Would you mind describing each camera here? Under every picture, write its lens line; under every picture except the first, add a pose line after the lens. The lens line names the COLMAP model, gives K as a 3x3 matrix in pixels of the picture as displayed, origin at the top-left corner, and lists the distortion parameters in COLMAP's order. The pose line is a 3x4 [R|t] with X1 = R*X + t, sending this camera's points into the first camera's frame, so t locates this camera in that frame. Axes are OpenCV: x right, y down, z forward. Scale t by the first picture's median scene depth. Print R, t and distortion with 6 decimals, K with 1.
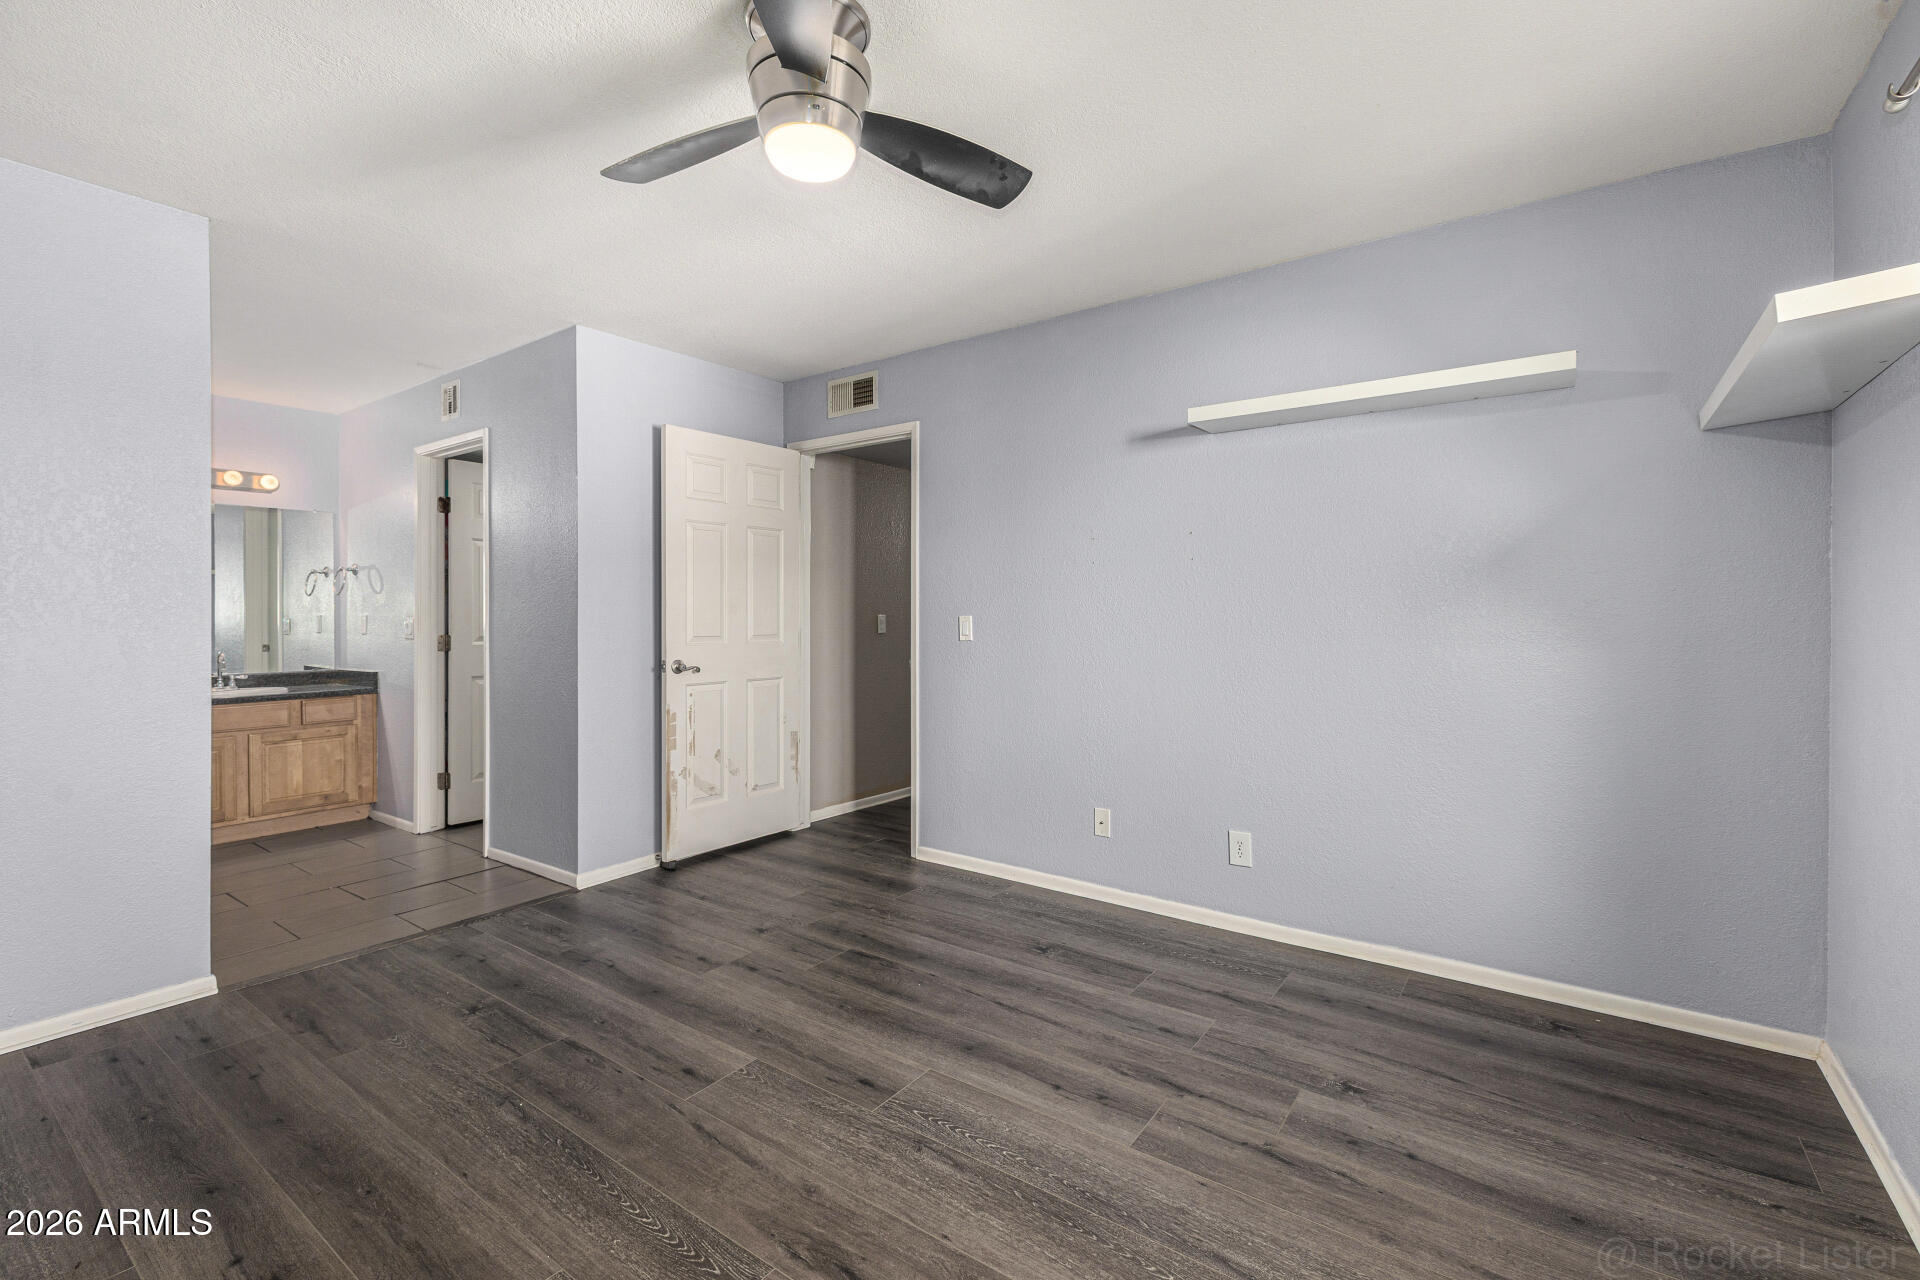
lens RADIAL K [[835.4, 0, 958.5], [0, 835.4, 627.3], [0, 0, 1]] dist [-0.000772, 0.000038]
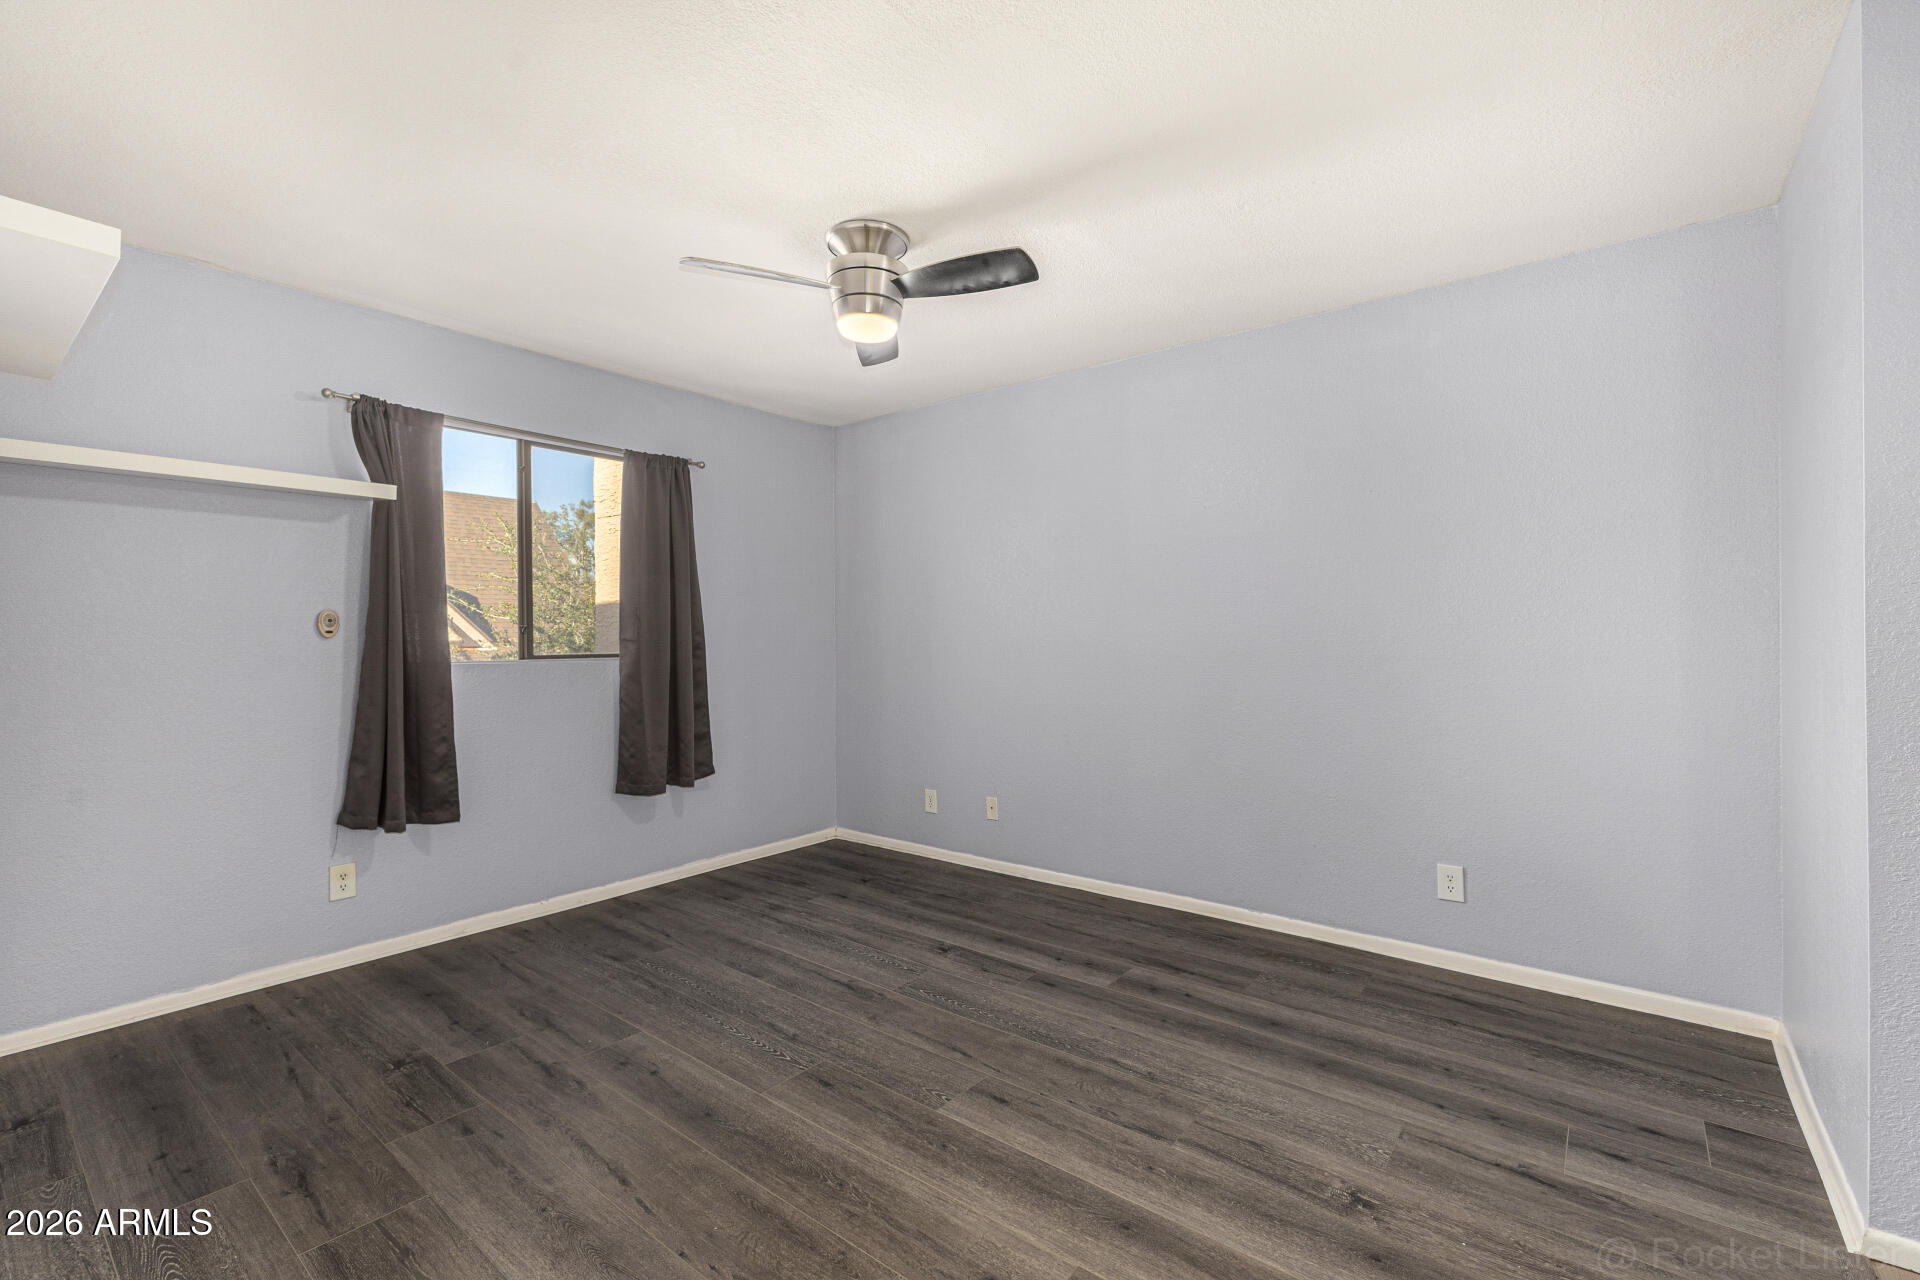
lens RADIAL K [[835.4, 0, 962.2], [0, 835.4, 634.3], [0, 0, 1]] dist [-0.000772, 0.000038]
pose [[-0.999080, 0.007277, 0.042253, -0.340390], [0.008053, 0.999801, 0.018238, -0.042299], [-0.042112, 0.018562, -0.998940, 2.085982]]
